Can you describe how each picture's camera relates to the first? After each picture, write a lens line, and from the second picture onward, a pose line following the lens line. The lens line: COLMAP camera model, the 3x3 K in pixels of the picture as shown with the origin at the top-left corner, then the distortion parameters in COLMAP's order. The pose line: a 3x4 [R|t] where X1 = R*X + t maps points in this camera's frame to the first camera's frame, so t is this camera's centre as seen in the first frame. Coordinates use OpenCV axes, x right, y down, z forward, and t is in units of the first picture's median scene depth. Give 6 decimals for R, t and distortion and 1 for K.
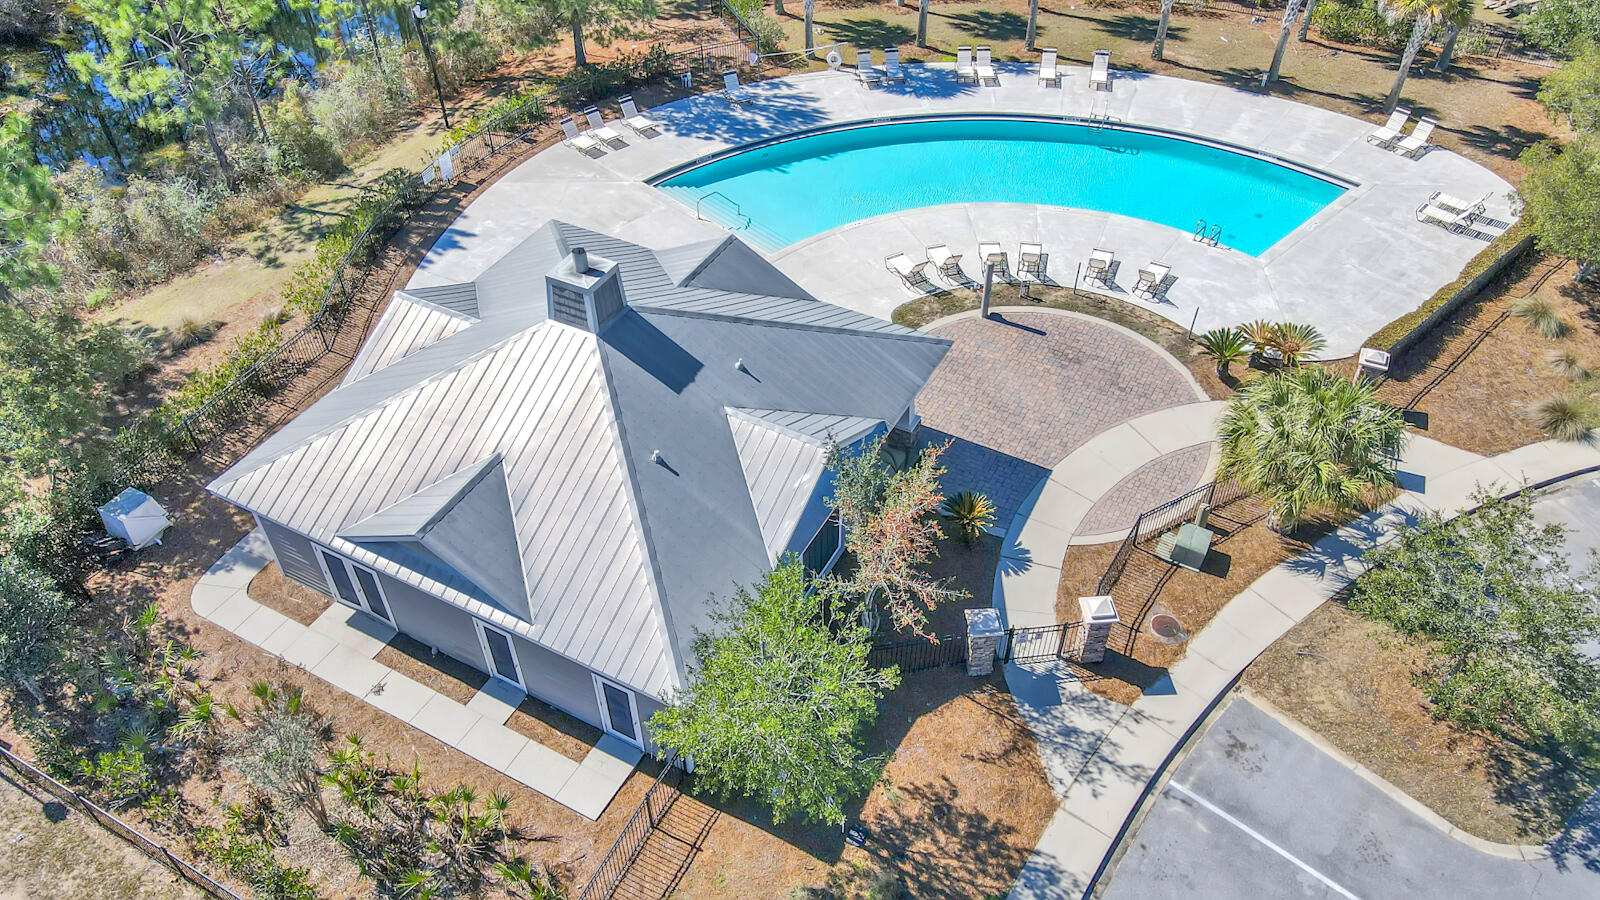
lens RADIAL K [[1178.6, 0, 791.4], [0, 1178.6, 455.2], [0, 0, 1]] dist [-0.004552, 0.036307]
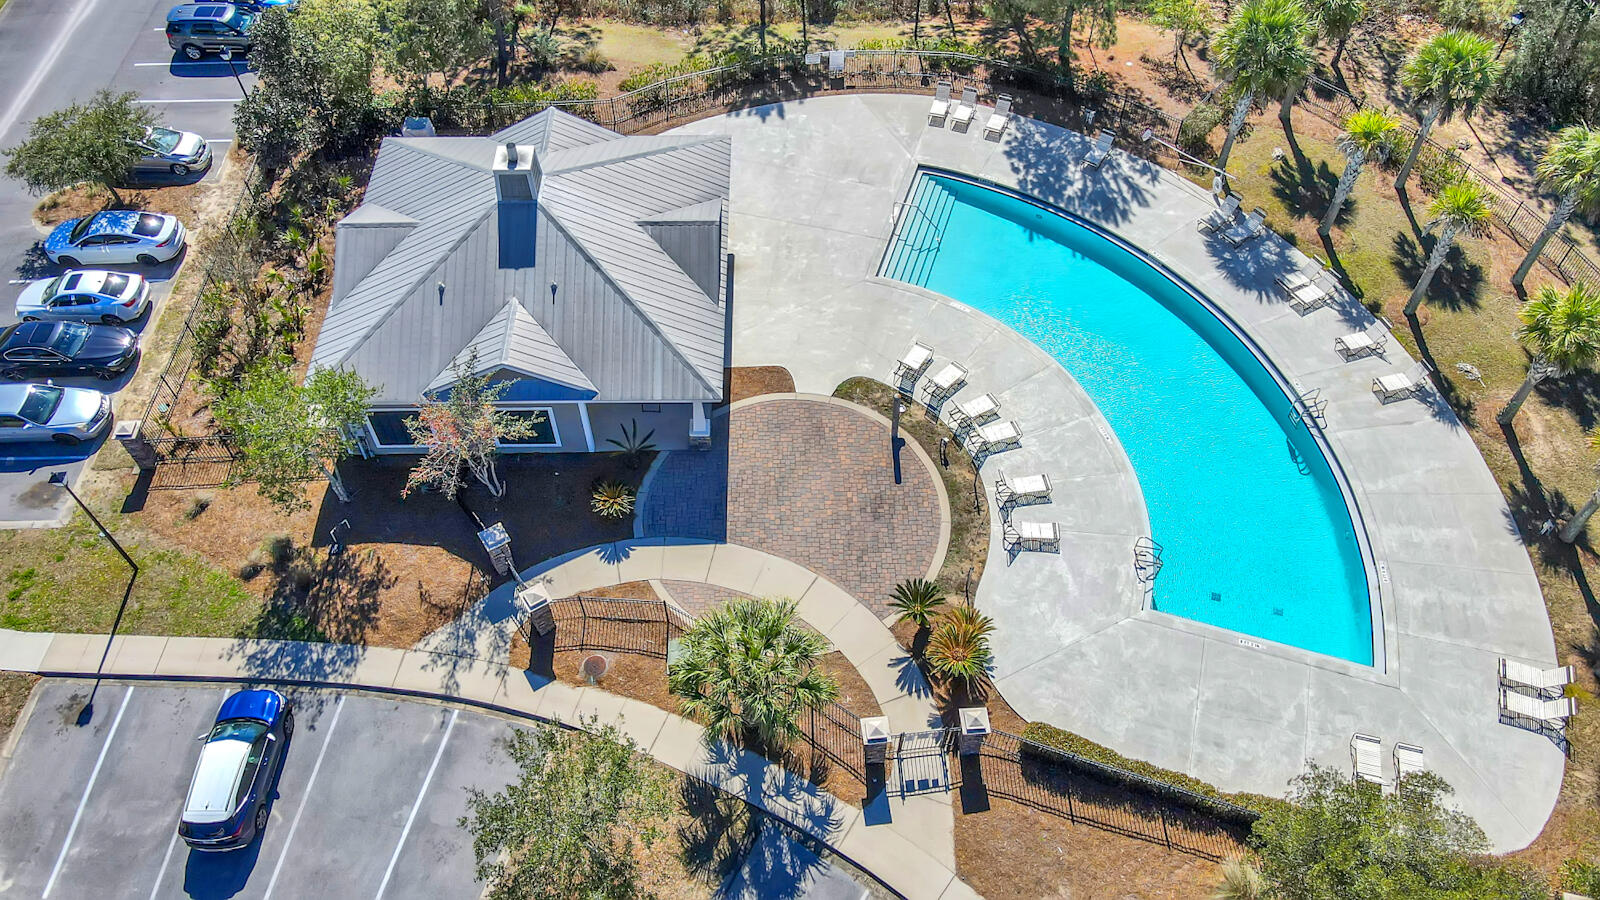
lens RADIAL K [[1178.6, 0, 791.4], [0, 1178.6, 455.2], [0, 0, 1]] dist [-0.004552, 0.036307]
pose [[0.484641, 0.697721, -0.527549, 0.632000], [-0.596768, 0.704690, 0.383772, -0.417767], [0.639524, 0.128833, 0.757899, 0.120028]]
